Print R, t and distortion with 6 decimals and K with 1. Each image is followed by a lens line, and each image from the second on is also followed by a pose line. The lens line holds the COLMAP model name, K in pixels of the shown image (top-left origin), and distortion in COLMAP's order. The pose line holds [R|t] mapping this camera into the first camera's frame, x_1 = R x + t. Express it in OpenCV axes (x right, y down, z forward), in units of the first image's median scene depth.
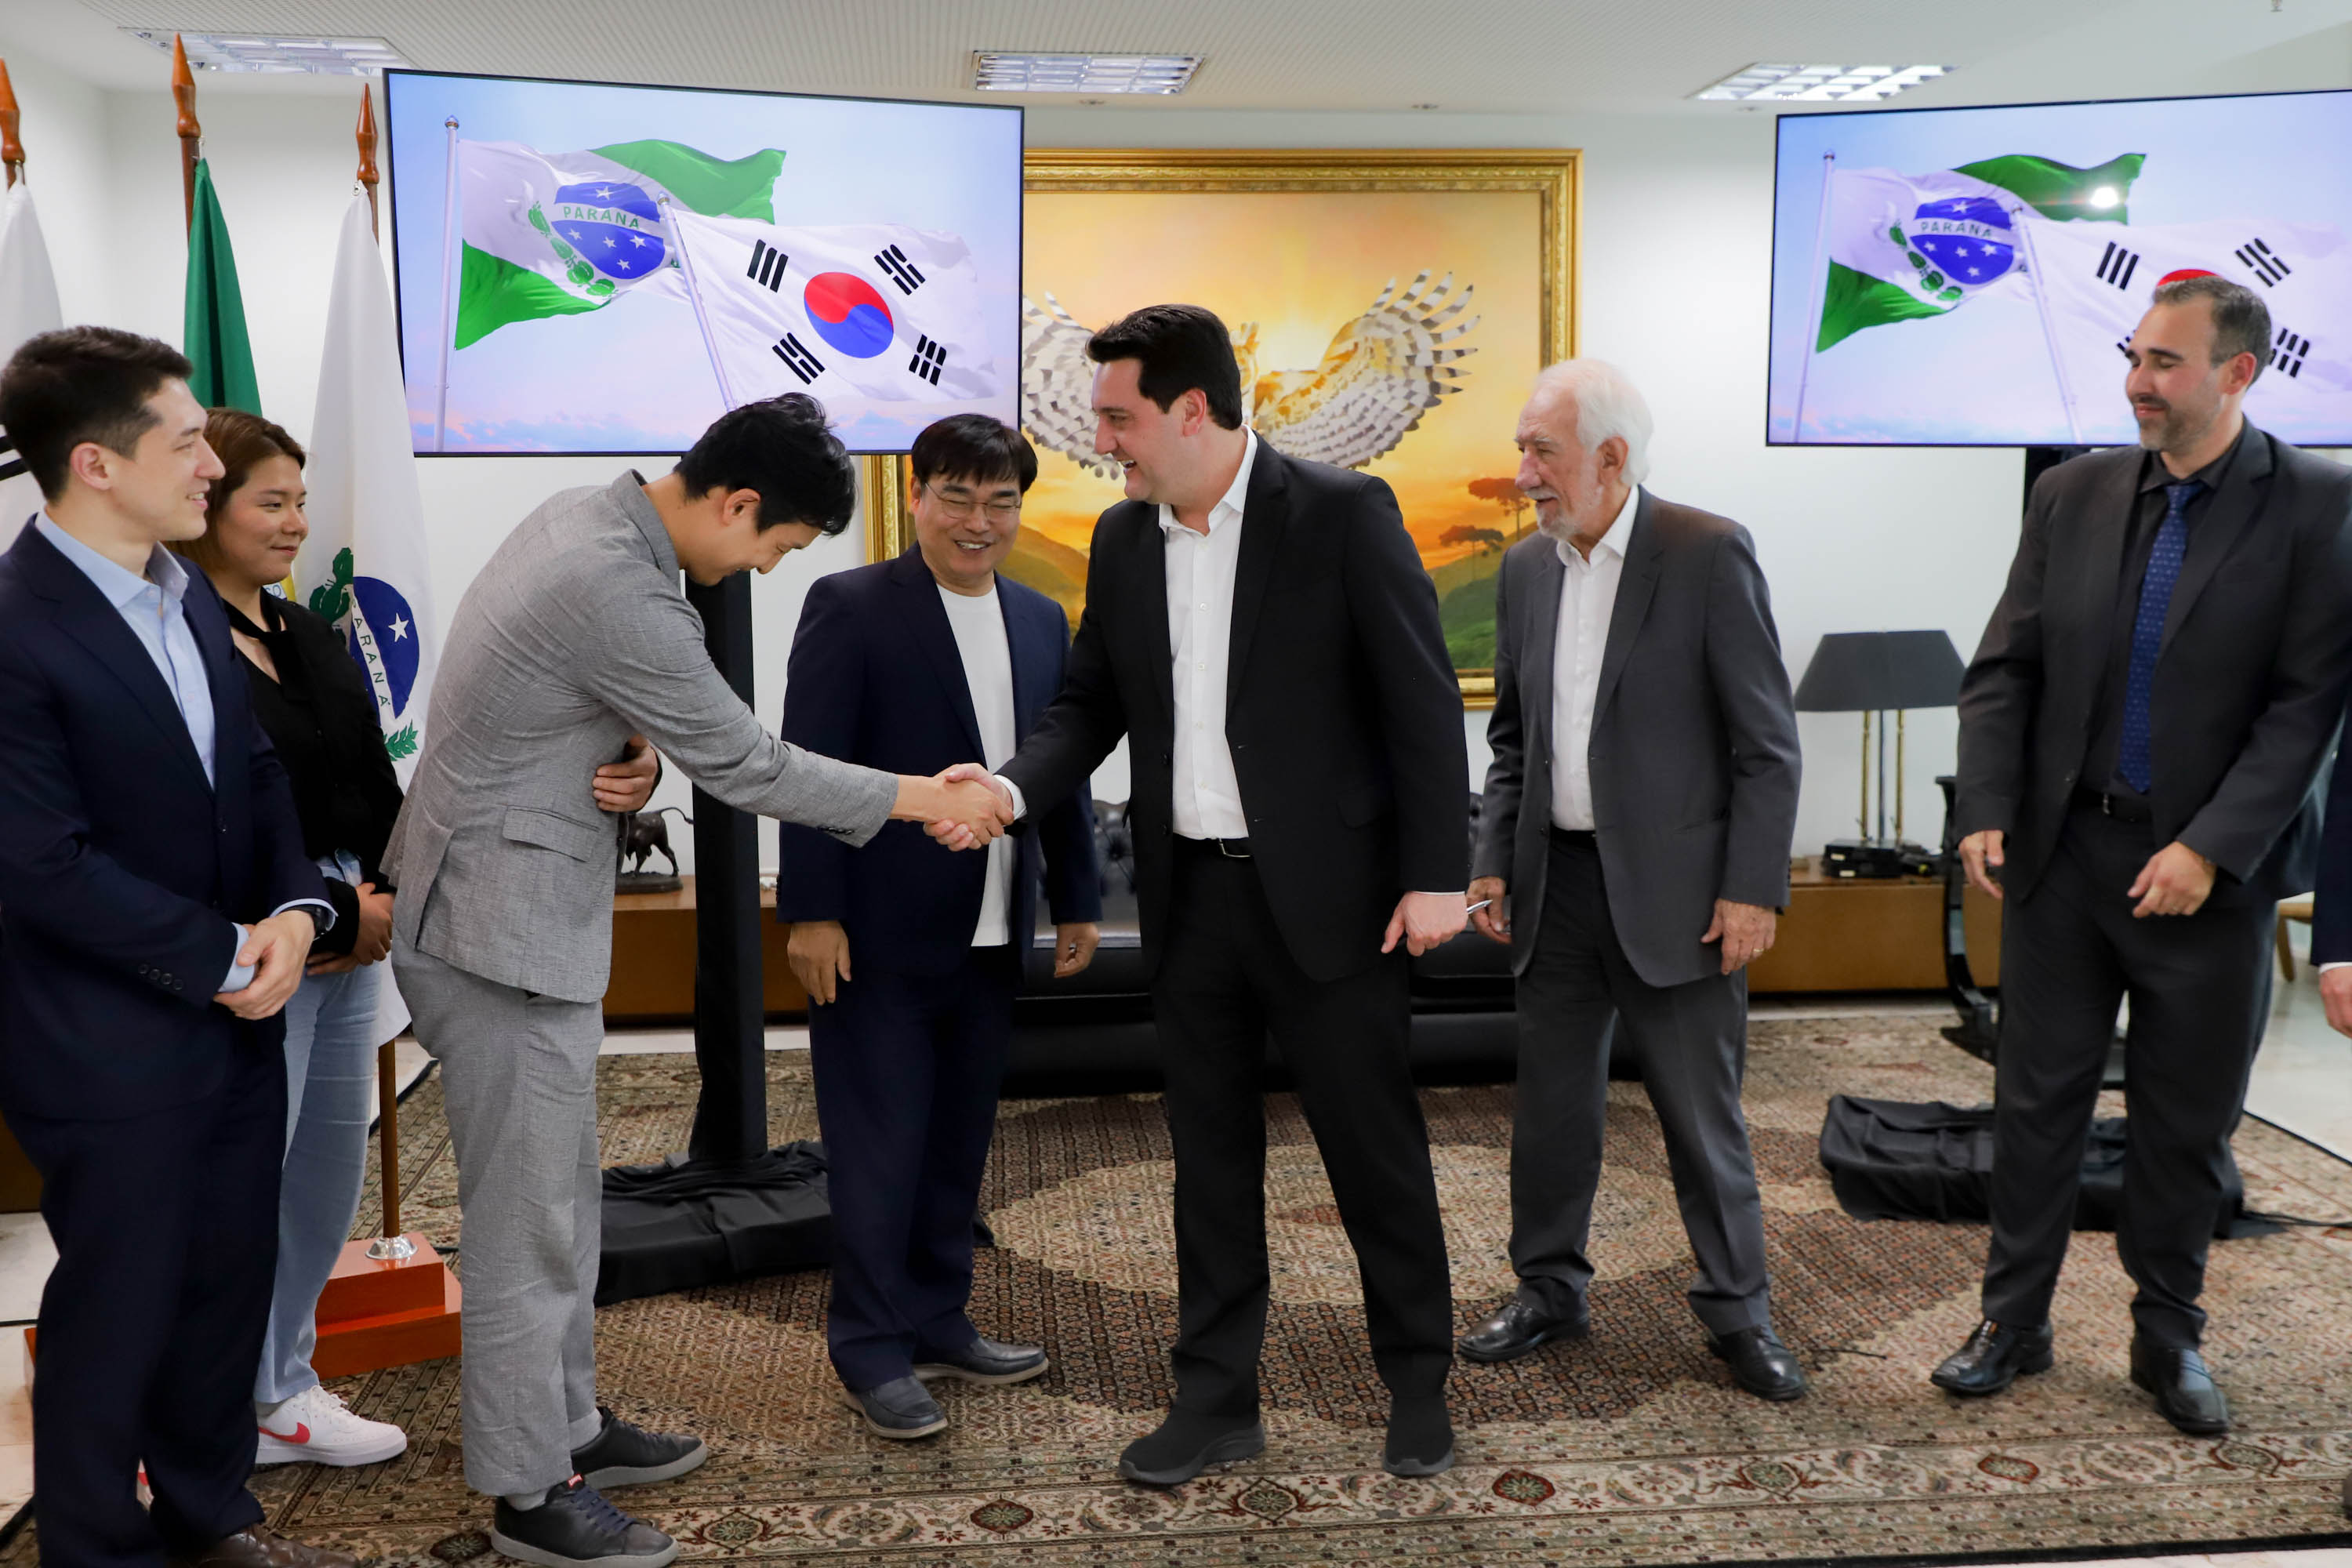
lens RADIAL K [[2399.8, 0, 1226.0], [0, 2399.8, 766.2], [0, 0, 1]] dist [0.055385, 0.000000]
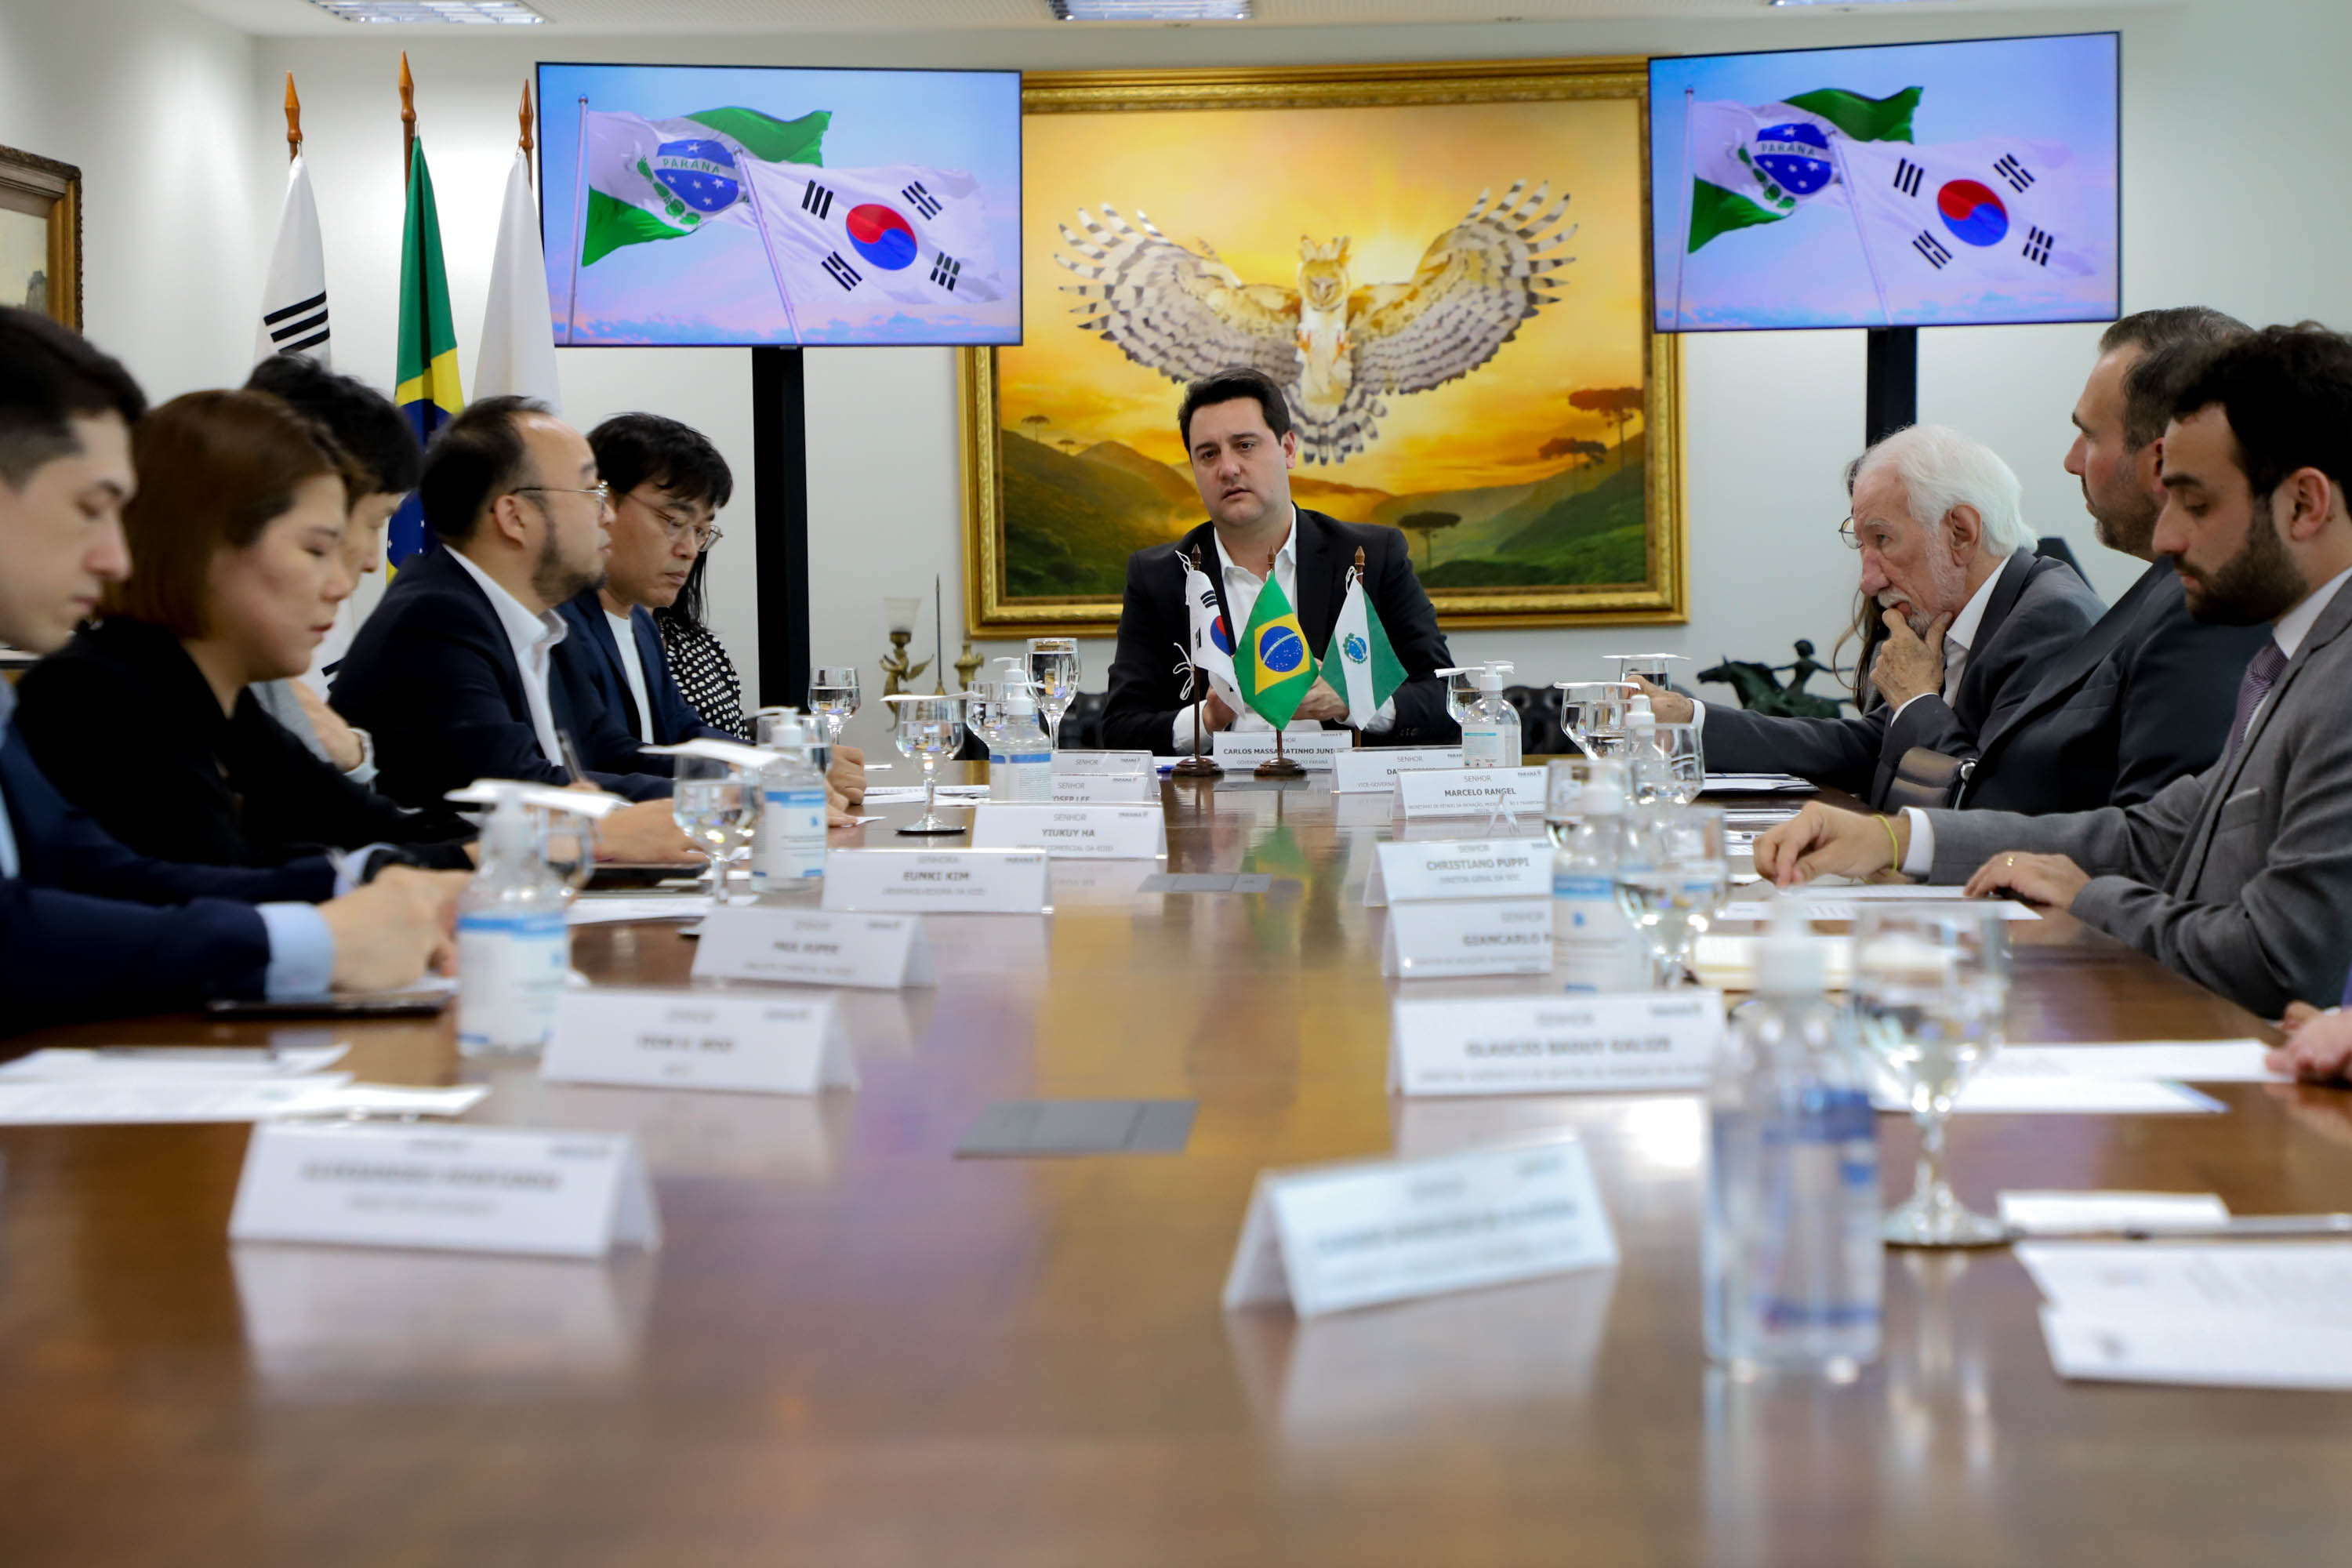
lens RADIAL K [[4821.5, 0, 1285.1], [0, 4821.5, 755.8], [0, 0, 1]] dist [0.386098, 0.000000]
pose [[0.988740, -0.002259, -0.149626, 0.419831], [-0.009104, 0.997126, -0.075216, 0.265984], [0.149366, 0.075731, 0.985878, -1.417457]]
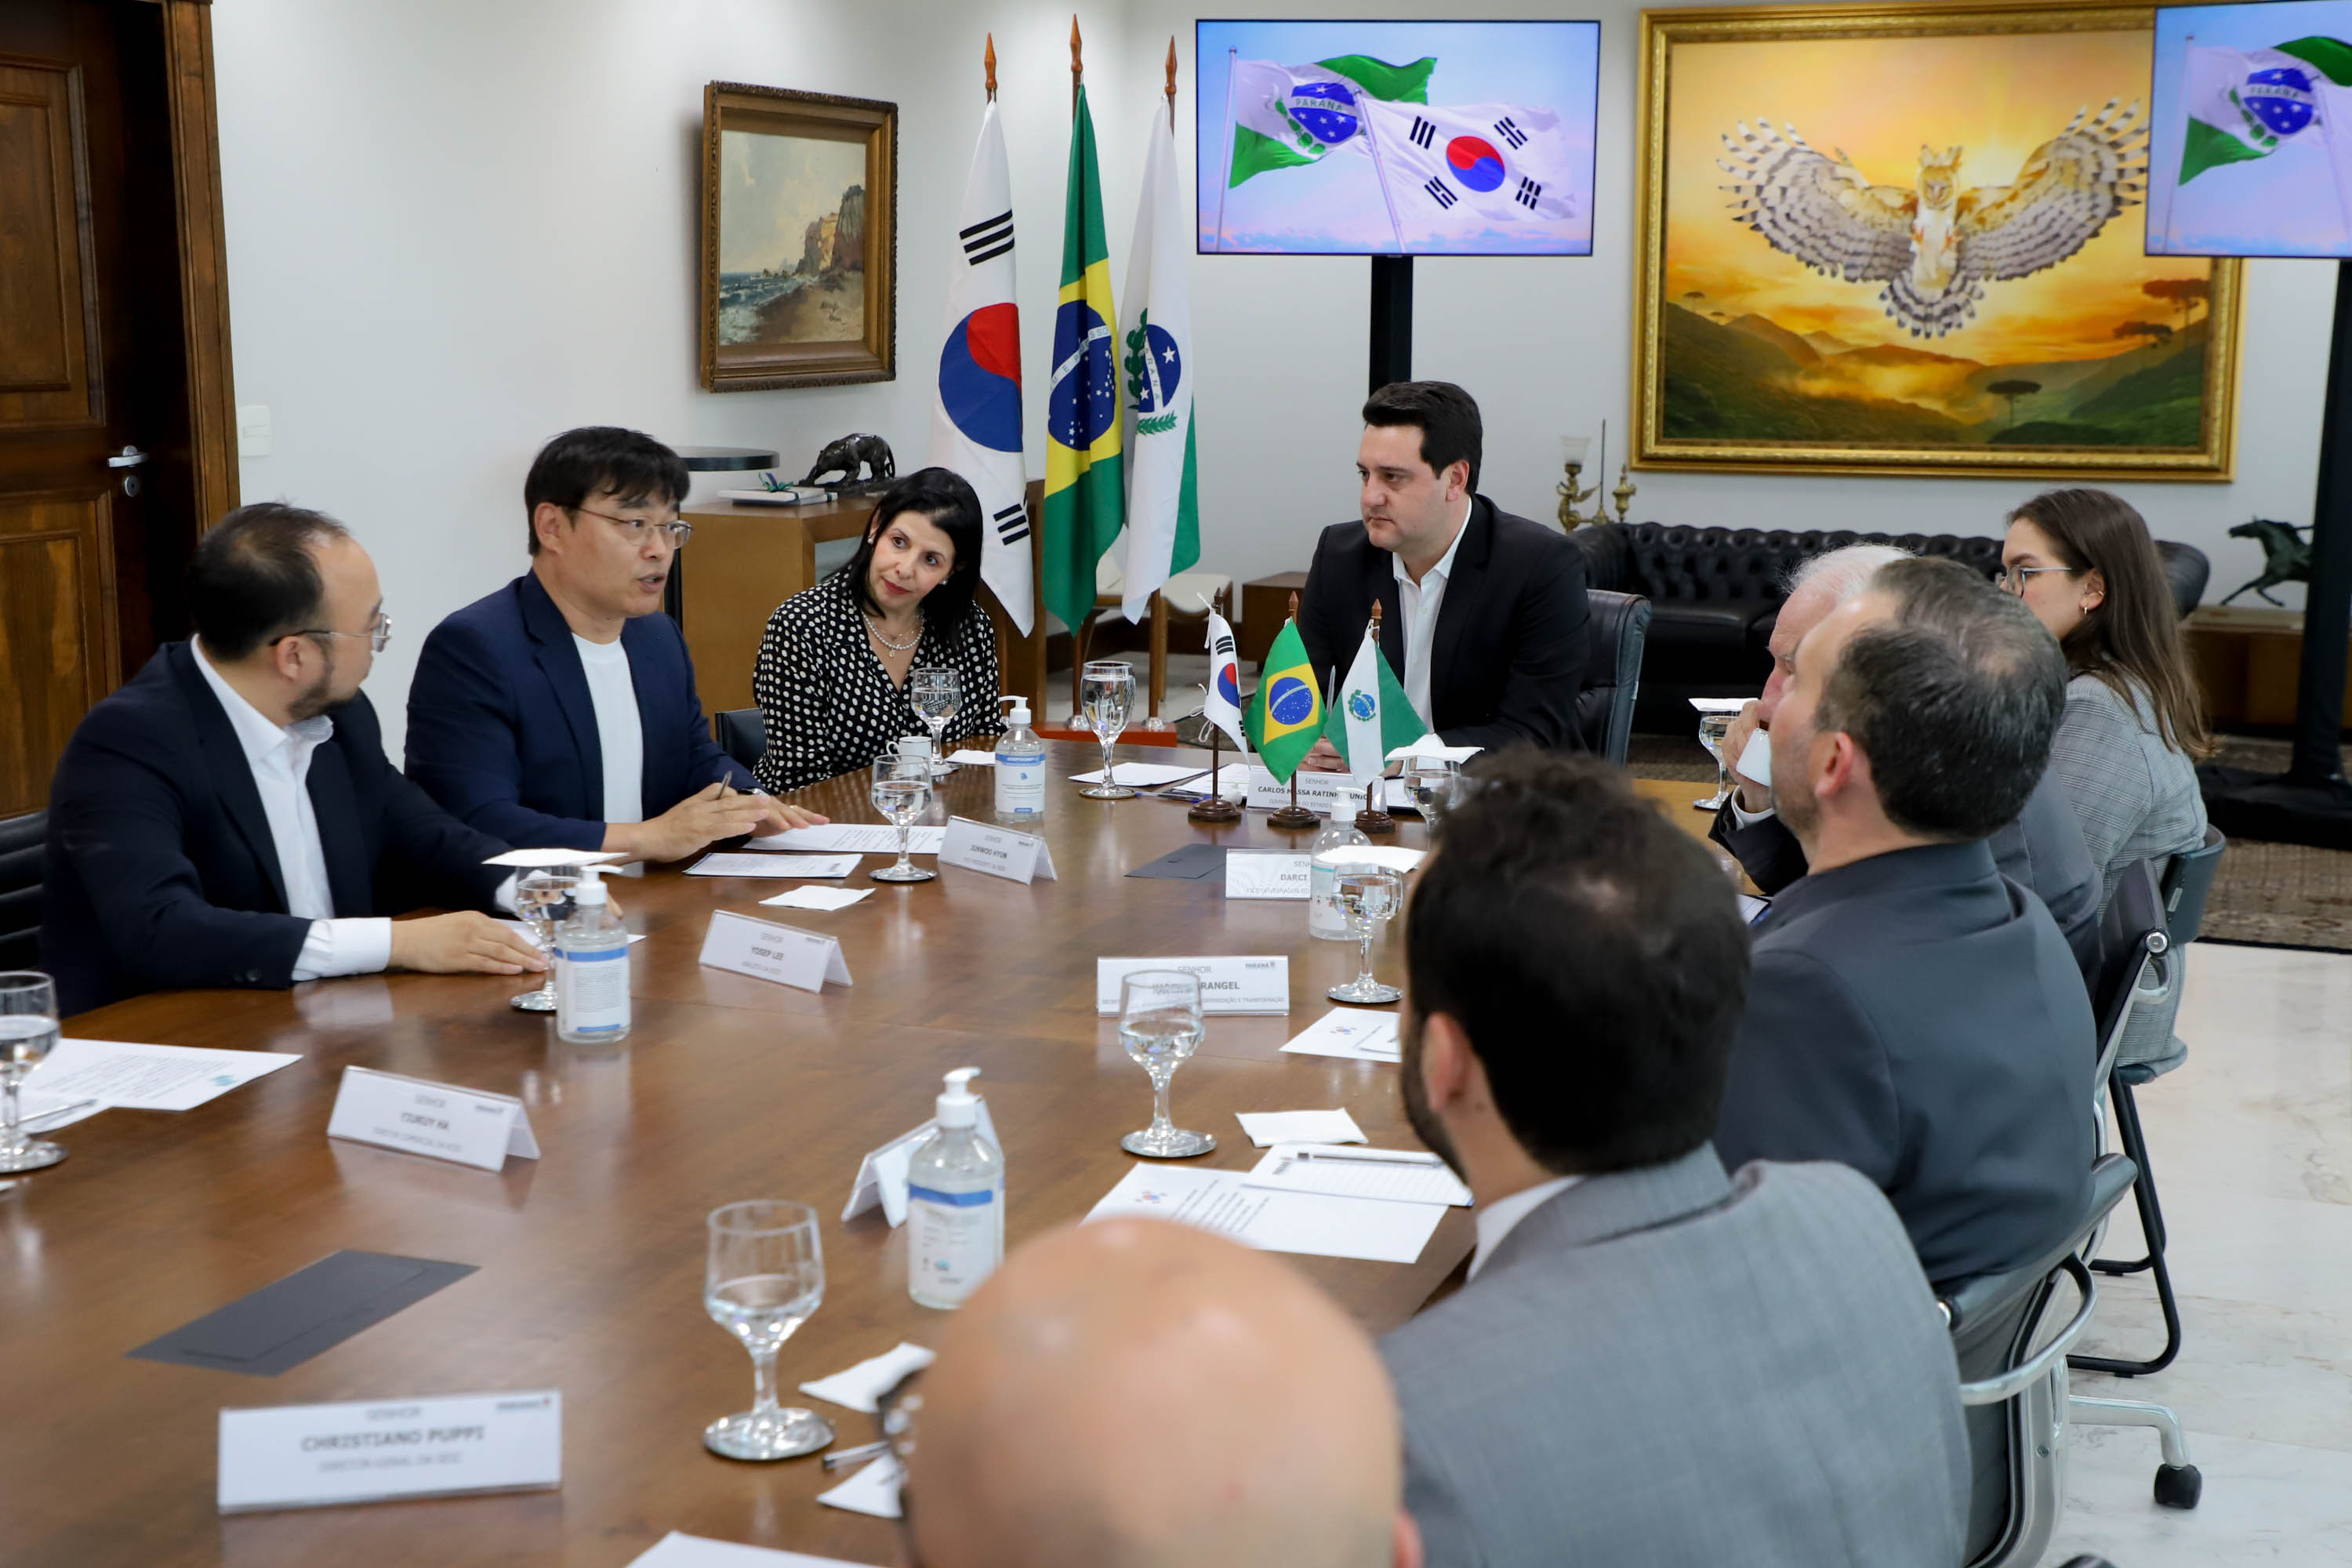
lens RADIAL K [[3119.1, 0, 1305.3], [0, 3119.1, 796.0], [0, 0, 1]] dist [0.125988, 0.000000]
pose [[0.902049, 0.088547, -0.422454, 0.597702], [-0.069966, 0.995784, 0.059322, 0.097829], [0.425926, -0.023953, 0.904441, -0.822601]]
